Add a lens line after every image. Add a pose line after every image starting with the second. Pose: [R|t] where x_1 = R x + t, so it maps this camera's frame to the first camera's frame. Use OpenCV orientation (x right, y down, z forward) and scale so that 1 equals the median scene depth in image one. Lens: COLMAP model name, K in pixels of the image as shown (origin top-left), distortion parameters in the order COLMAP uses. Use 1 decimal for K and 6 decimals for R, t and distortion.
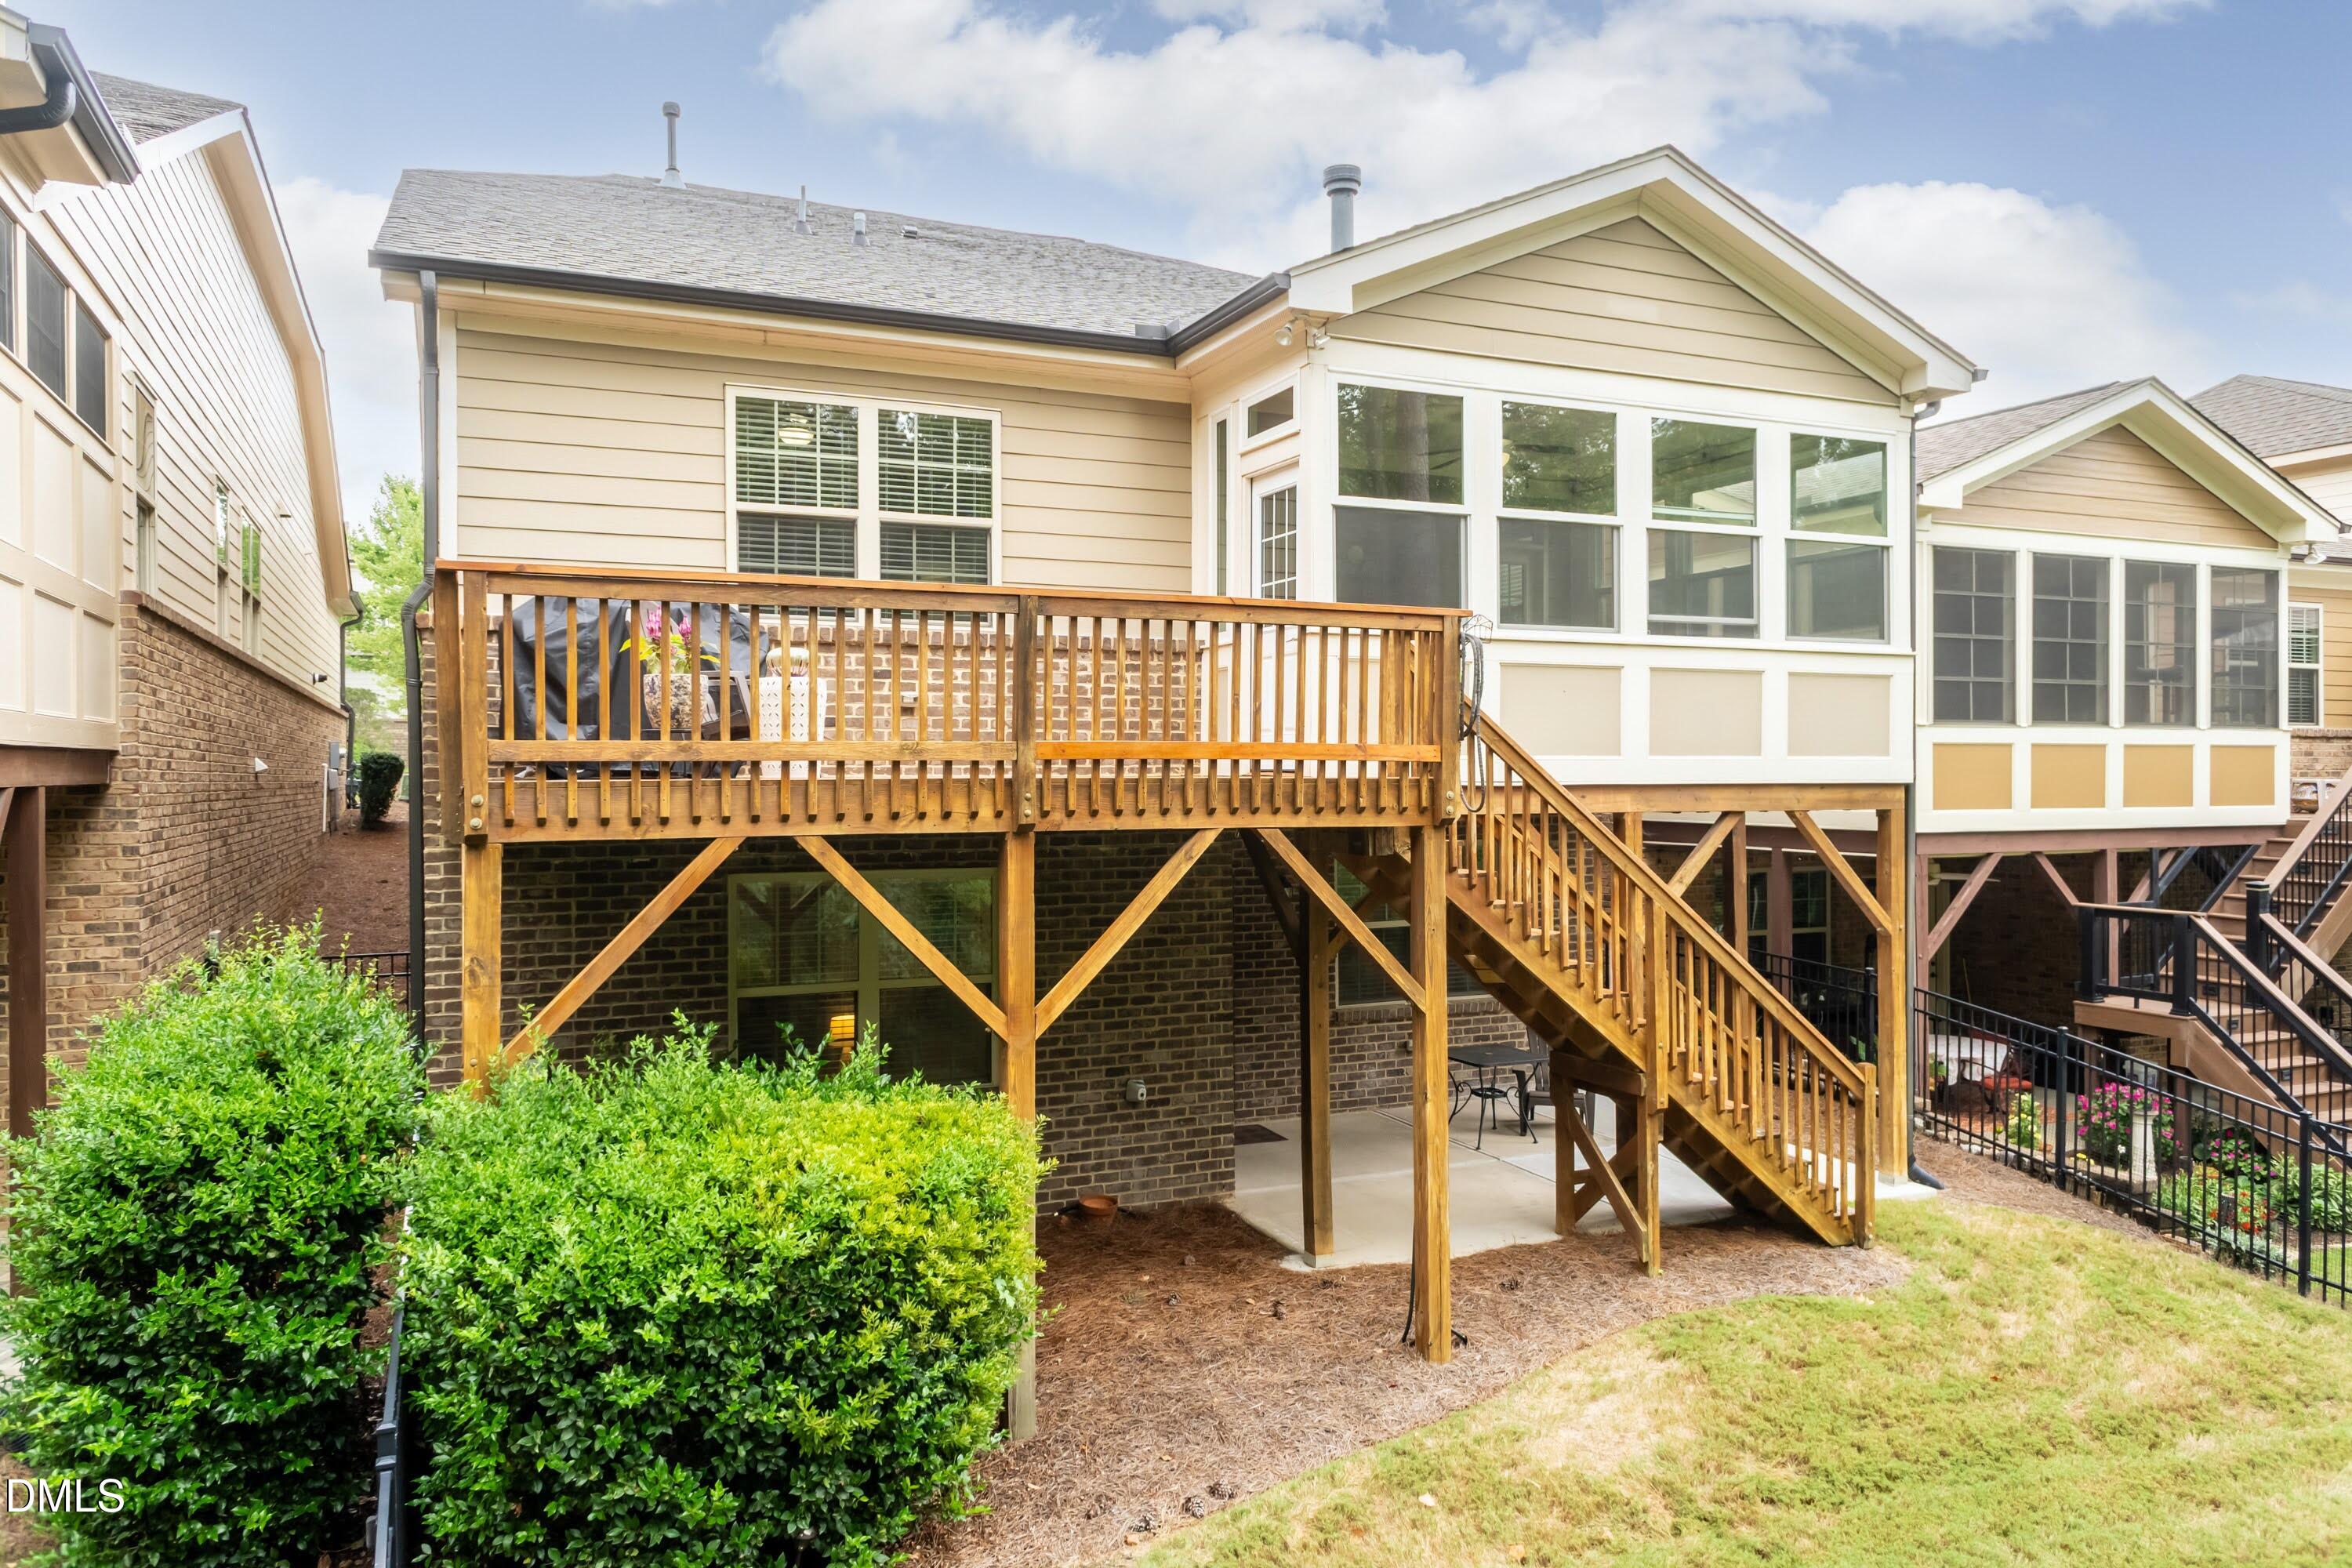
lens RADIAL K [[1641.4, 0, 1217.9], [0, 1641.4, 782.7], [0, 0, 1]] dist [0.091779, -0.002017]
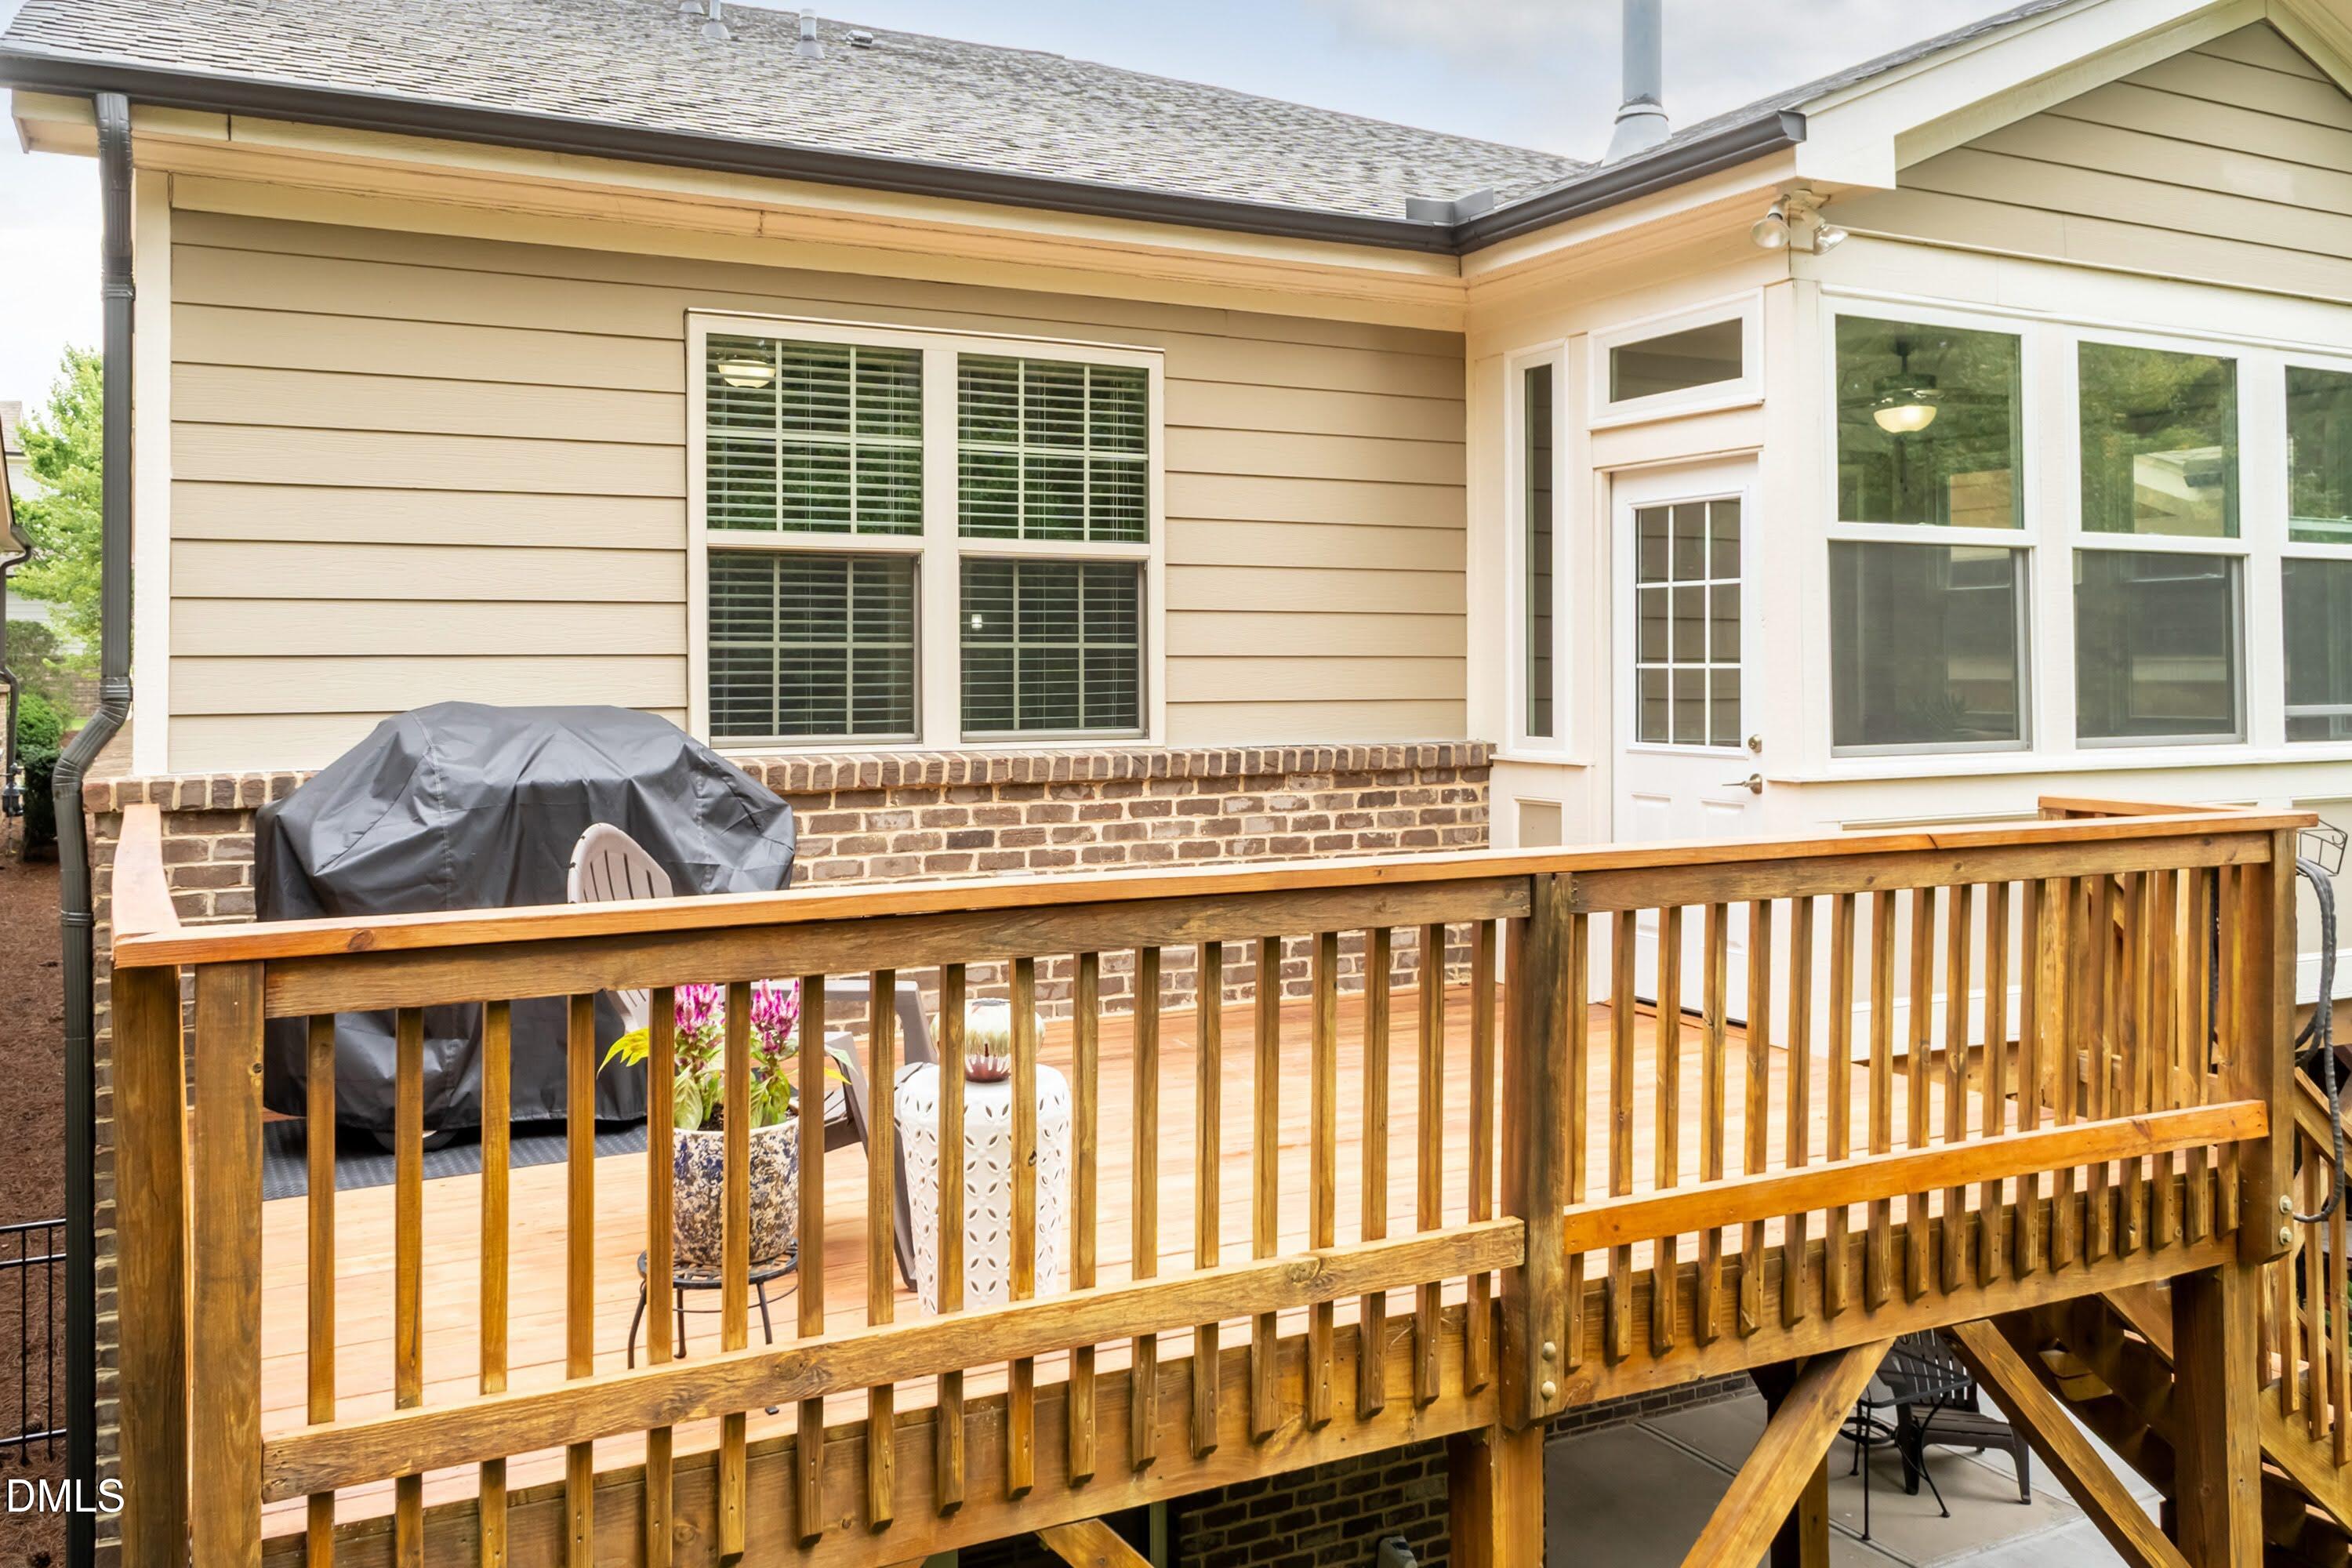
lens RADIAL K [[1886.6, 0, 1175.1], [0, 1886.6, 690.1], [0, 0, 1]] dist [0.062955, -0.004273]
pose [[0.998284, -0.002142, 0.058524, -0.175313], [0.002011, 0.999995, 0.002306, -0.118675], [-0.058529, -0.002184, 0.998283, 0.382642]]
